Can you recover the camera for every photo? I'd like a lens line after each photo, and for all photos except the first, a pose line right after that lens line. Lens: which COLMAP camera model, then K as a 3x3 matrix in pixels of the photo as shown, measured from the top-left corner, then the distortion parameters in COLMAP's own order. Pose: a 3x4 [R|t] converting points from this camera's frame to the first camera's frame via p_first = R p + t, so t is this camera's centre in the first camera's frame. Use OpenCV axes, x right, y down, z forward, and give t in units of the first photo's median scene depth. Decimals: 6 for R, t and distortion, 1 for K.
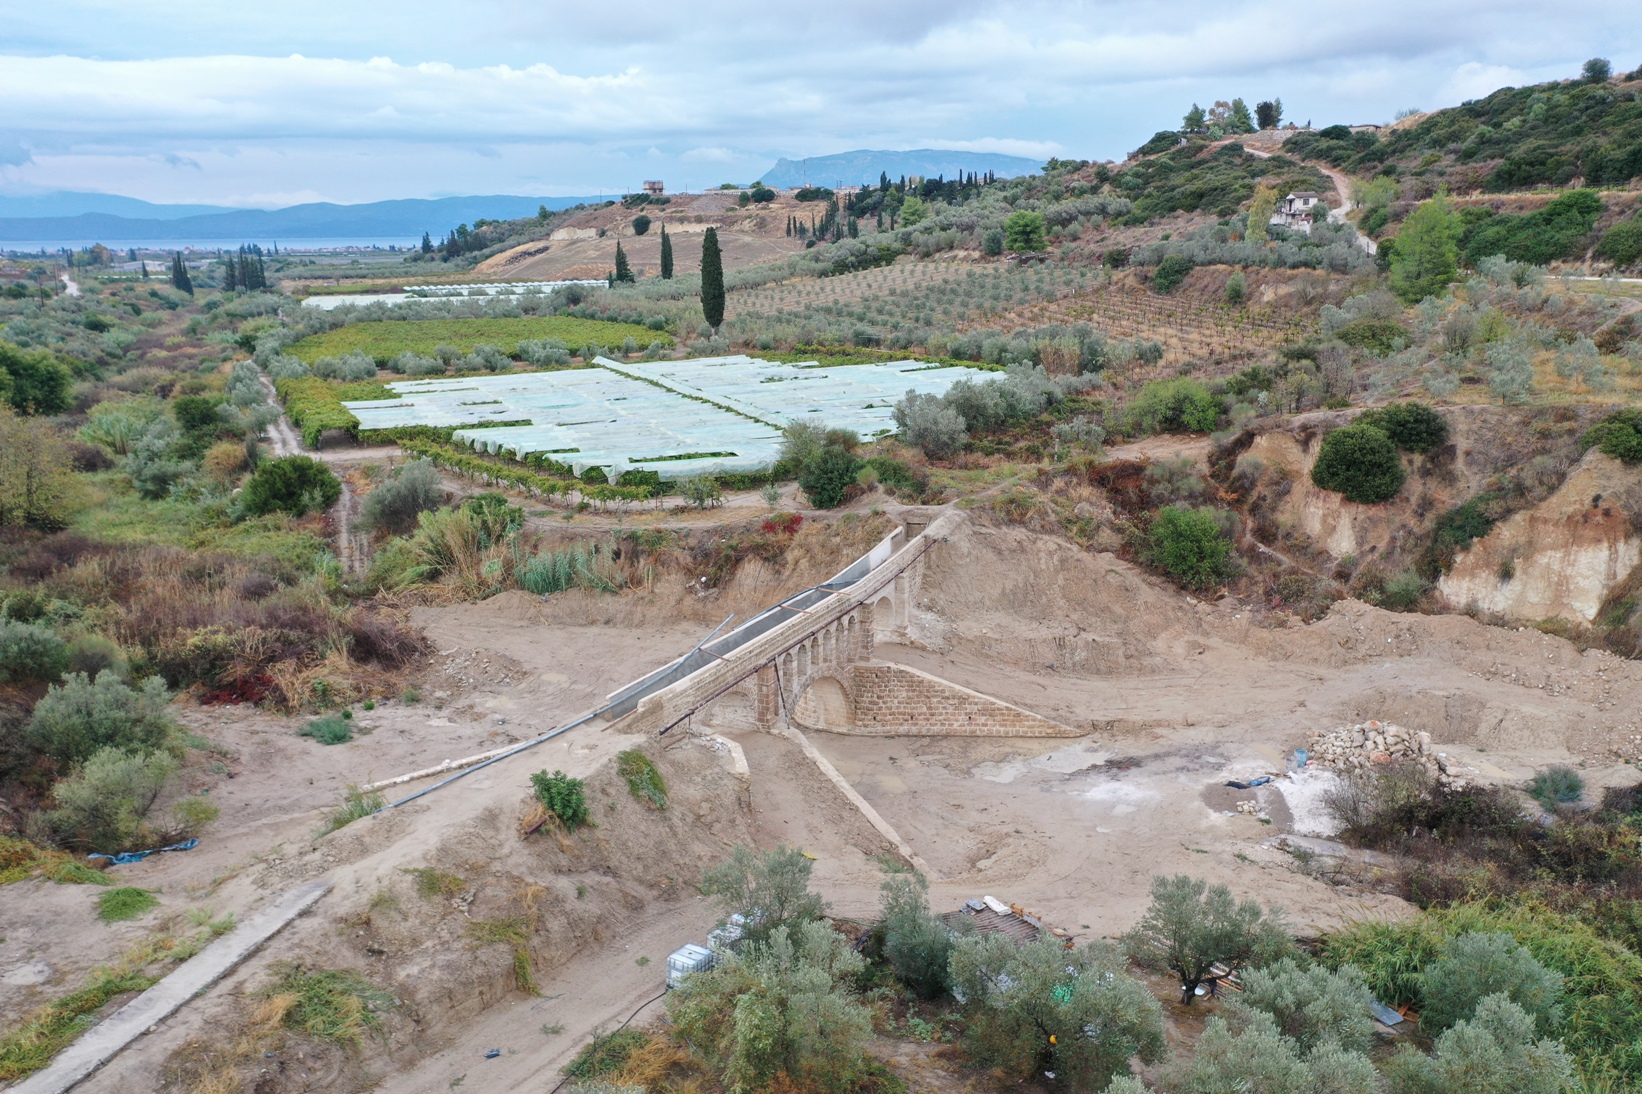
lens RADIAL K [[1309.9, 0, 821.0], [0, 1309.9, 547.0], [0, 0, 1]] dist [0.016092, 0.004262]
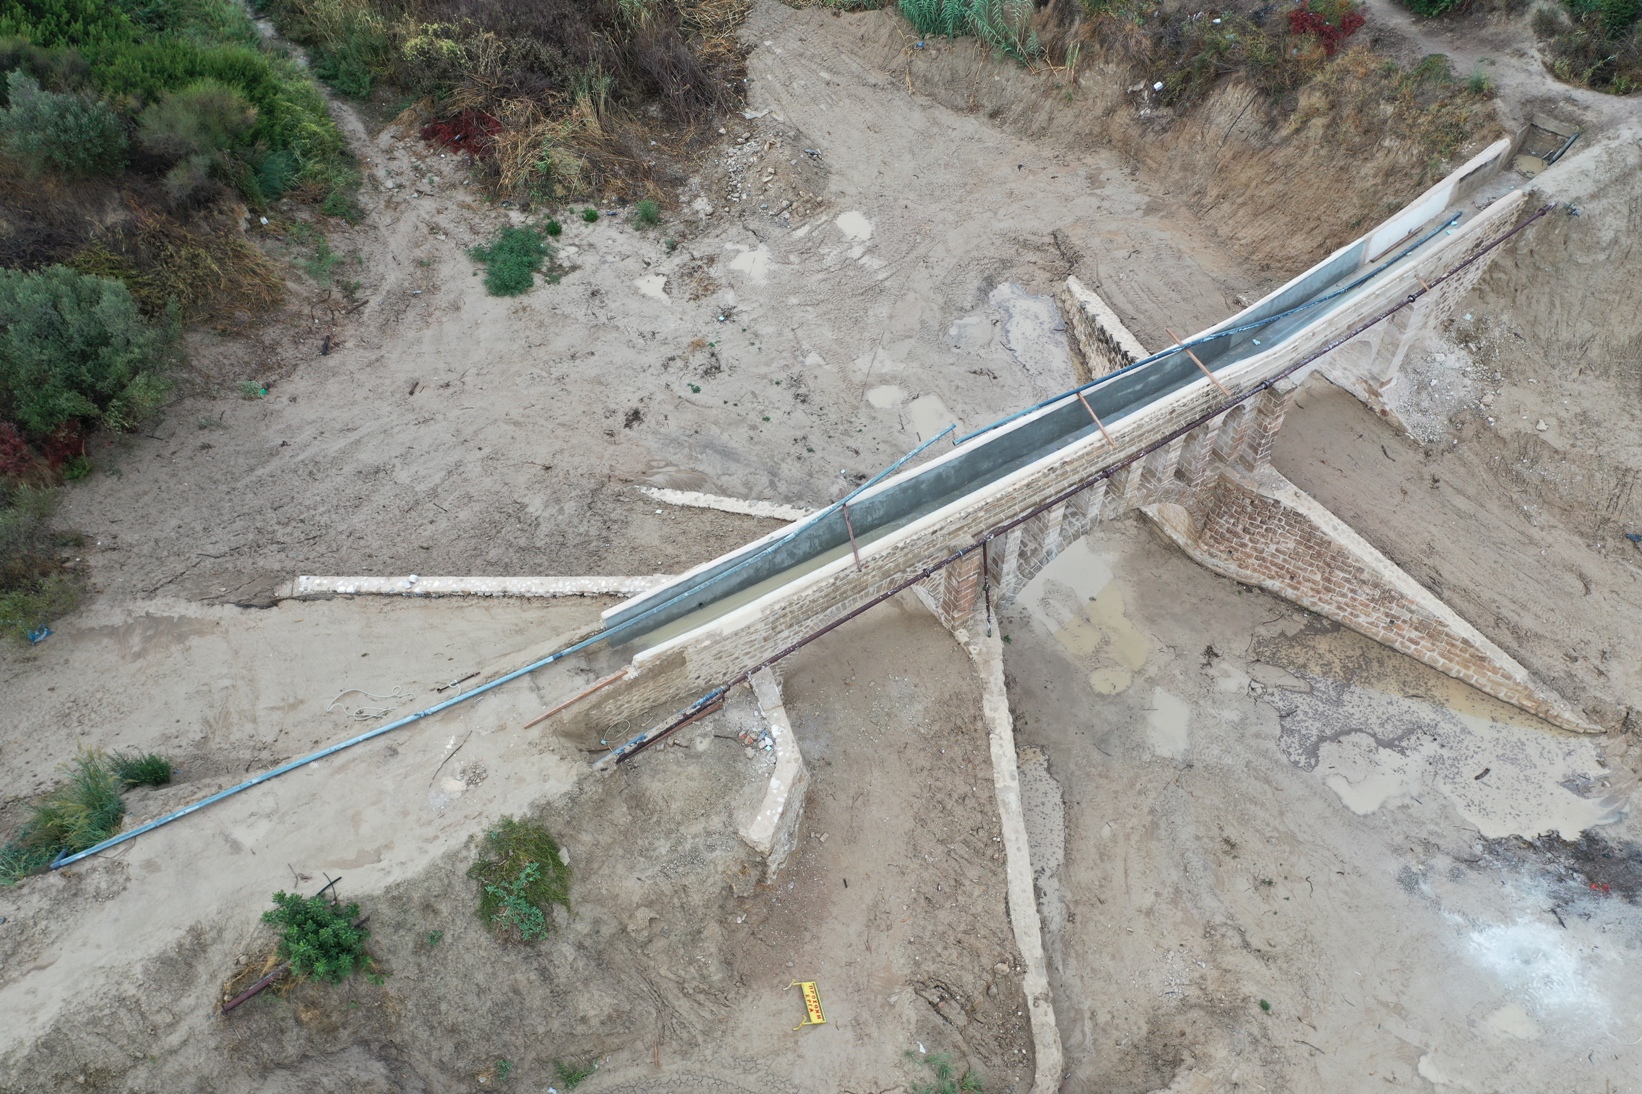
lens RADIAL K [[1309.9, 0, 821.0], [0, 1309.9, 547.0], [0, 0, 1]] dist [0.016092, 0.004262]
pose [[0.855667, 0.400850, -0.327342, 0.069442], [-0.118970, 0.767929, 0.629389, -0.201172], [0.503666, -0.499604, 0.704781, 0.455031]]
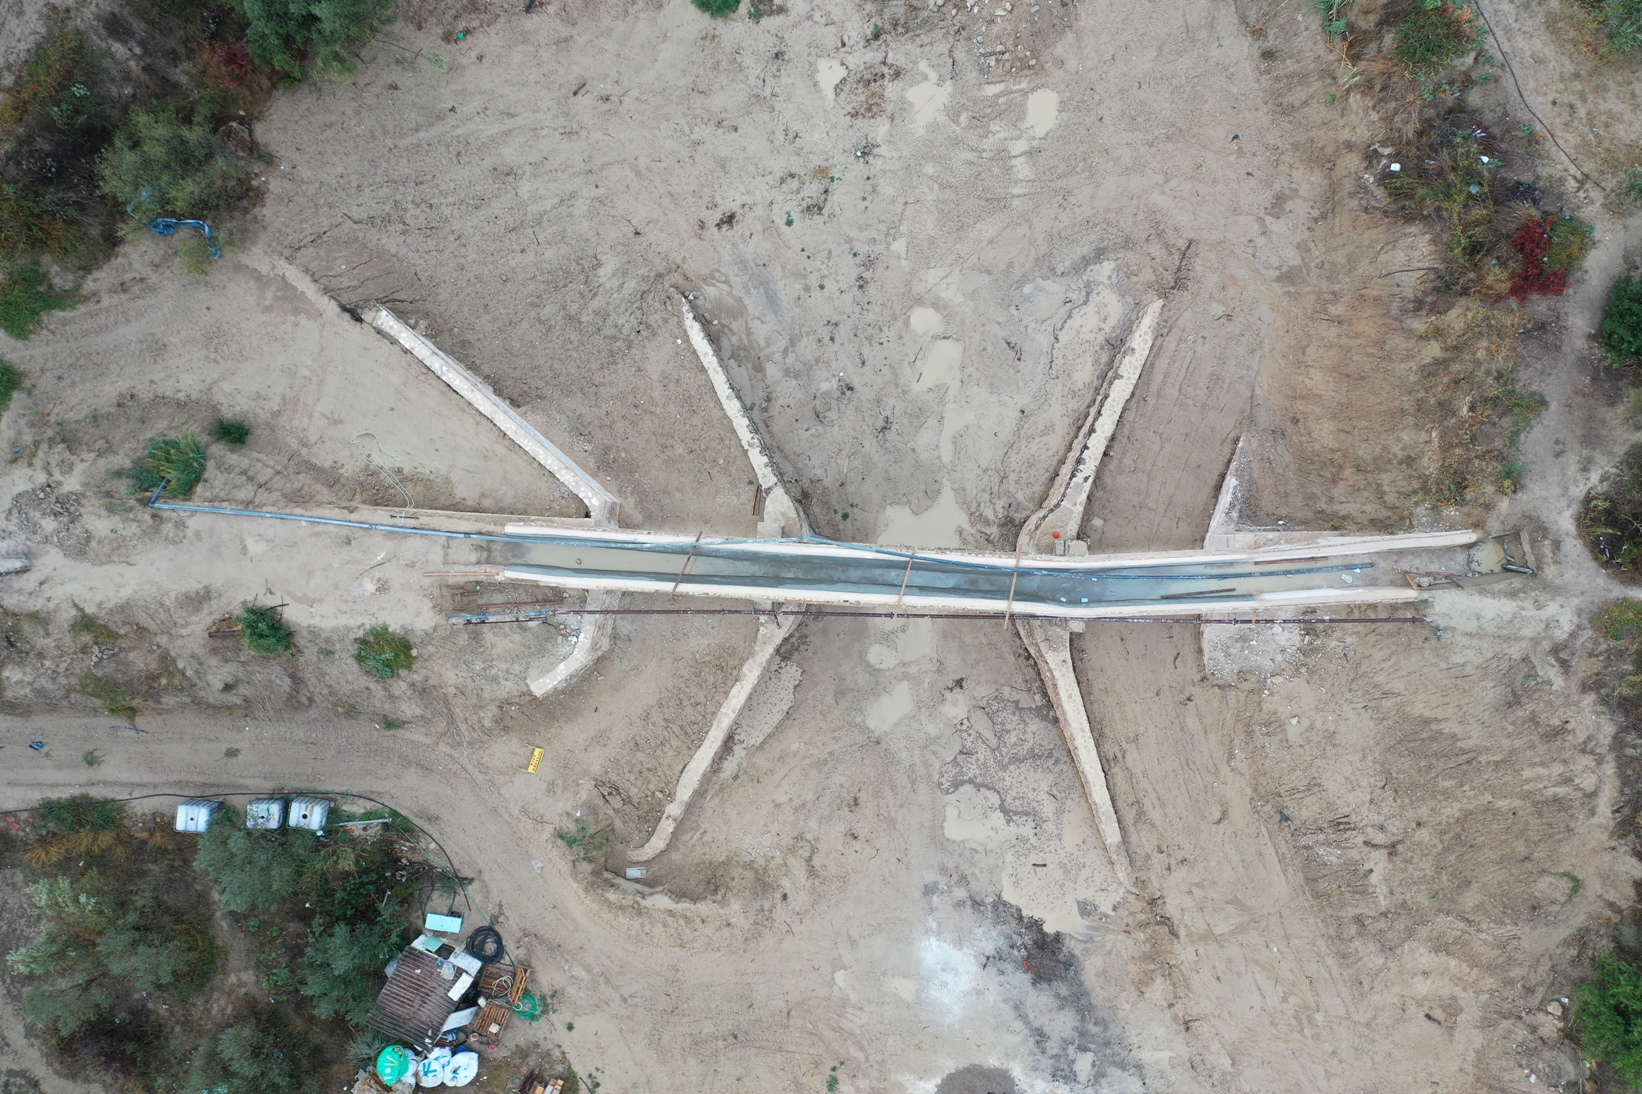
lens RADIAL K [[1309.9, 0, 821.0], [0, 1309.9, 547.0], [0, 0, 1]] dist [0.016092, 0.004262]
pose [[0.405377, 0.914137, -0.004894, -0.044551], [-0.197190, 0.092670, 0.975976, -0.530078], [0.892629, -0.394672, 0.217825, 0.692361]]
